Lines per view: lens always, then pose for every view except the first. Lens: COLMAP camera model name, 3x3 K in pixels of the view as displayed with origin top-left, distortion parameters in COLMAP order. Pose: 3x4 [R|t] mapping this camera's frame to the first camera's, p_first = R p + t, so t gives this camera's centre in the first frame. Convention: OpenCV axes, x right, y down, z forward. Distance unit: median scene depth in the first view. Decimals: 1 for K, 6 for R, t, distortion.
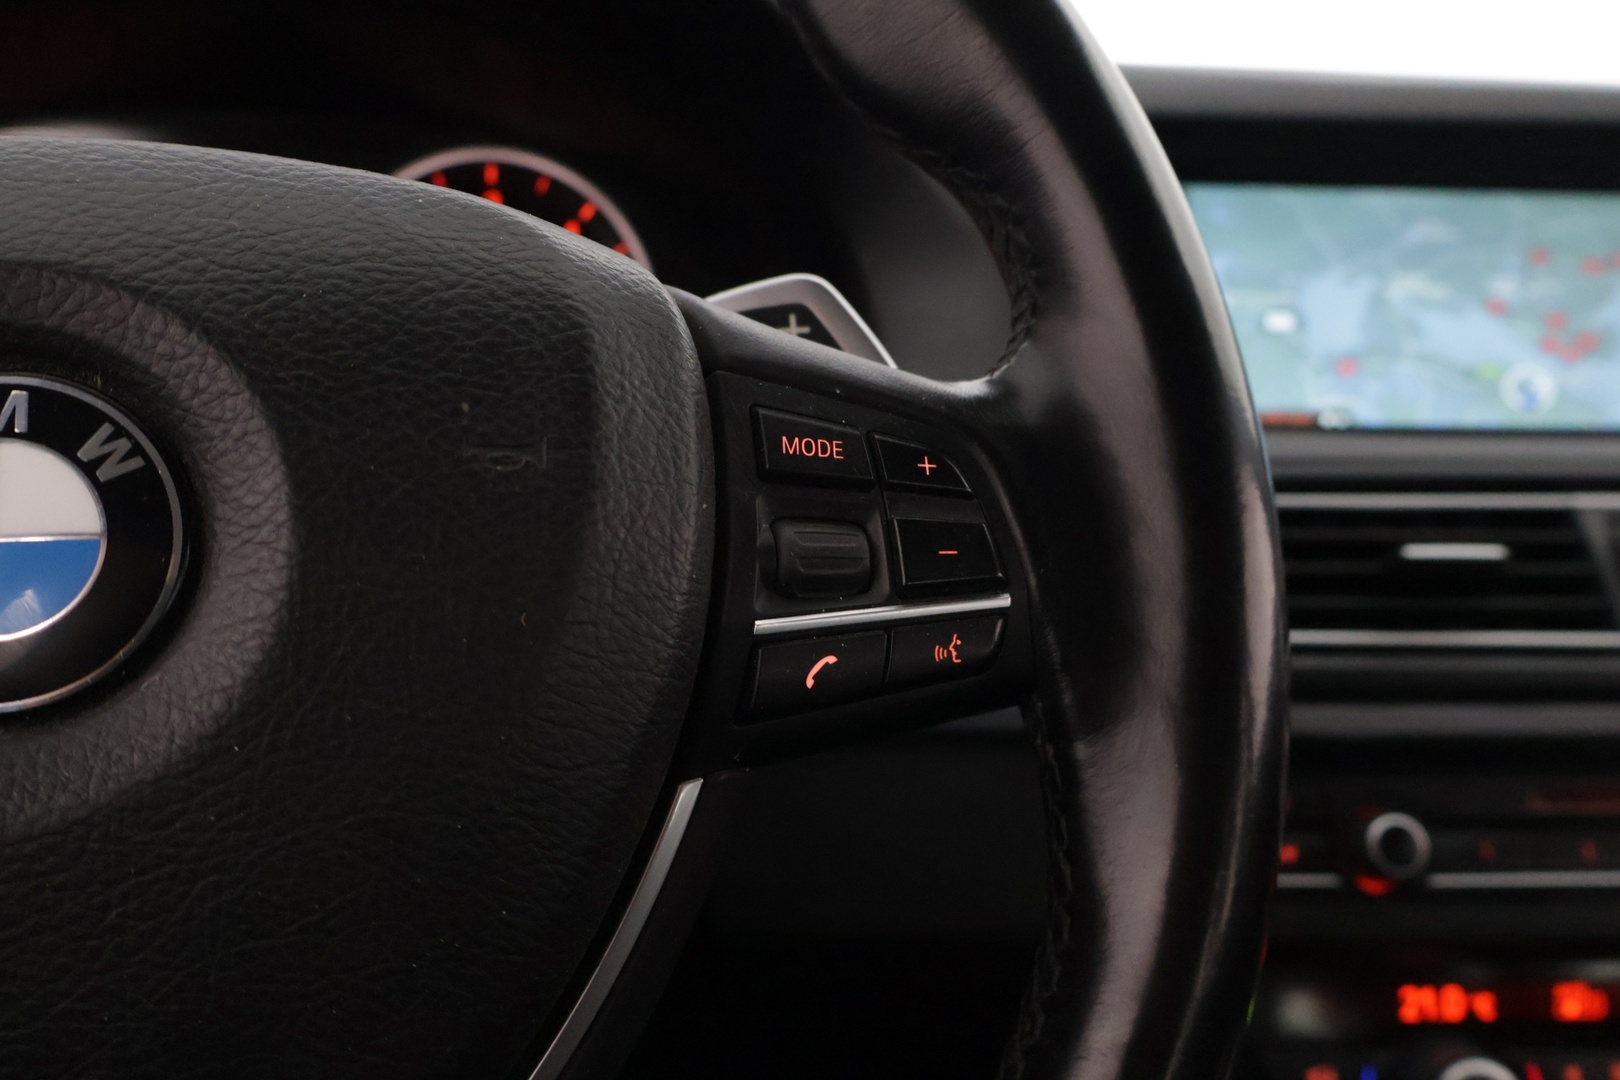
lens RADIAL K [[1568.4, 0, 871.2], [0, 1568.4, 571.9], [0, 0, 1]] dist [0.015556, 0.006675]
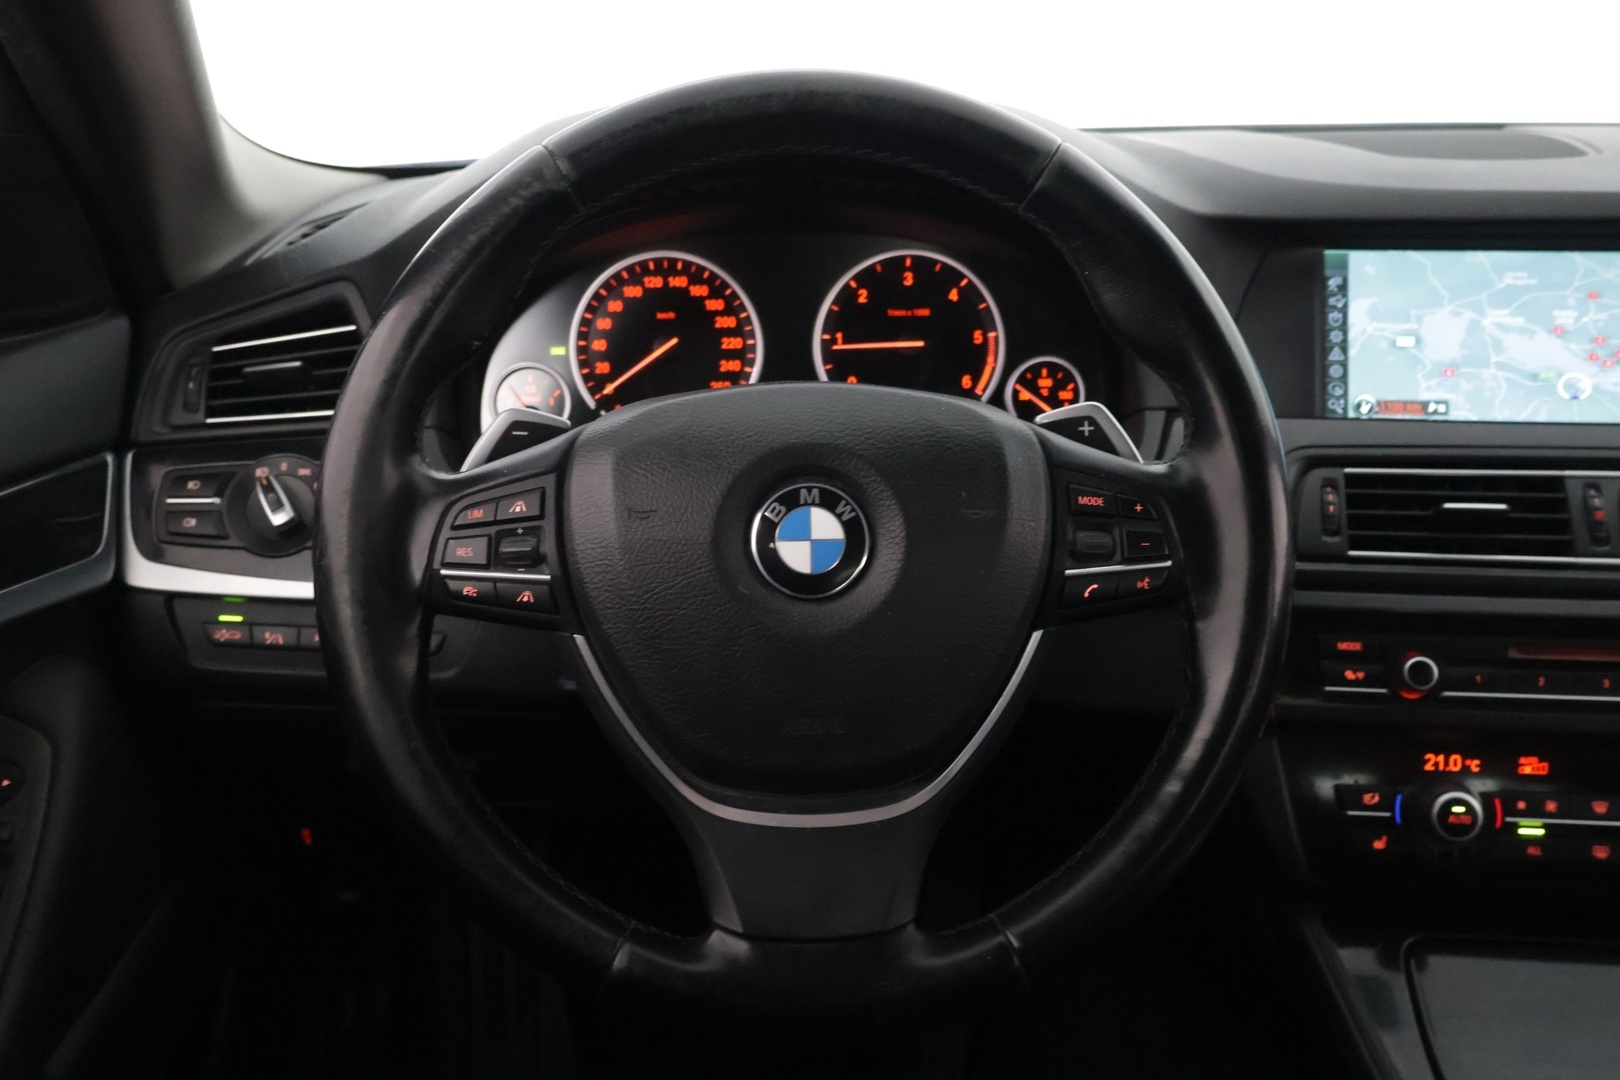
lens RADIAL K [[1639.7, 0, 810.0], [0, 1639.7, 540.0], [0, 0, 1]] dist [0.011352, 0.011440]
pose [[0.976367, 0.044552, -0.211477, 0.079552], [-0.019943, 0.992920, 0.117103, -0.311086], [0.215197, -0.110118, 0.970342, -1.623281]]
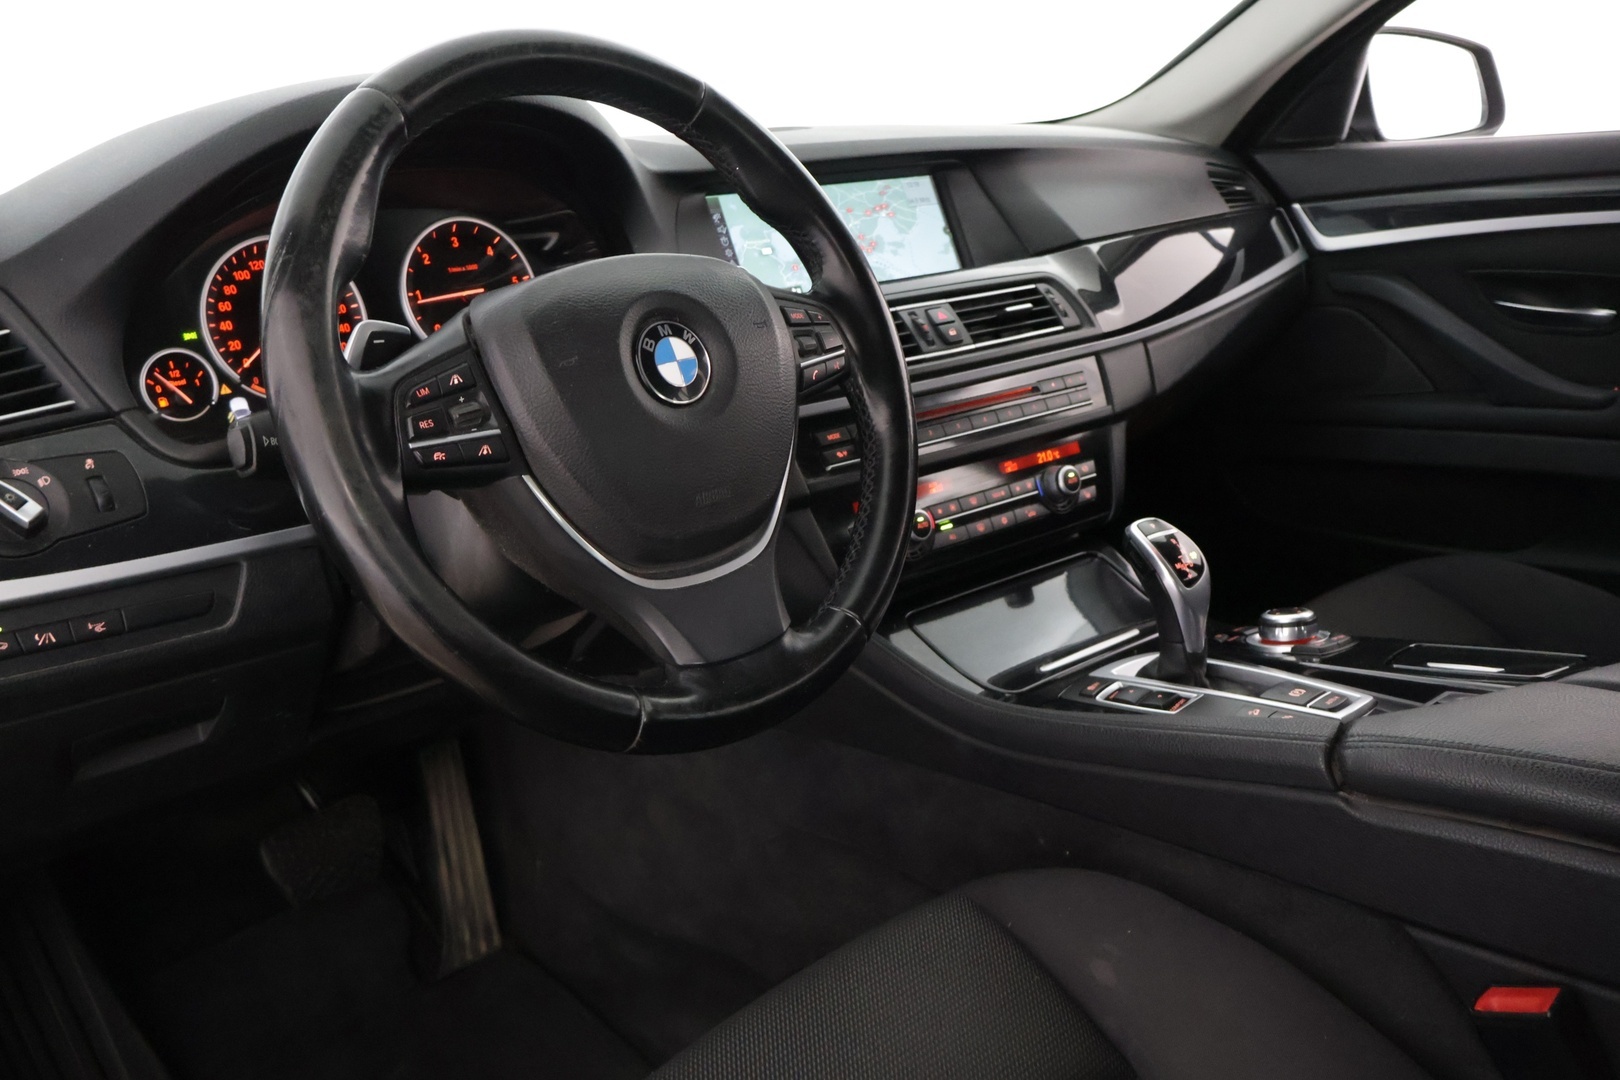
lens RADIAL K [[1360.3, 0, 803.7], [0, 1360.3, 542.8], [0, 0, 1]] dist [-0.004302, 0.005102]
pose [[0.855158, -0.217562, 0.470501, -1.615665], [0.178051, 0.975718, 0.127561, 0.036393], [-0.486828, -0.025312, 0.873131, -1.756979]]
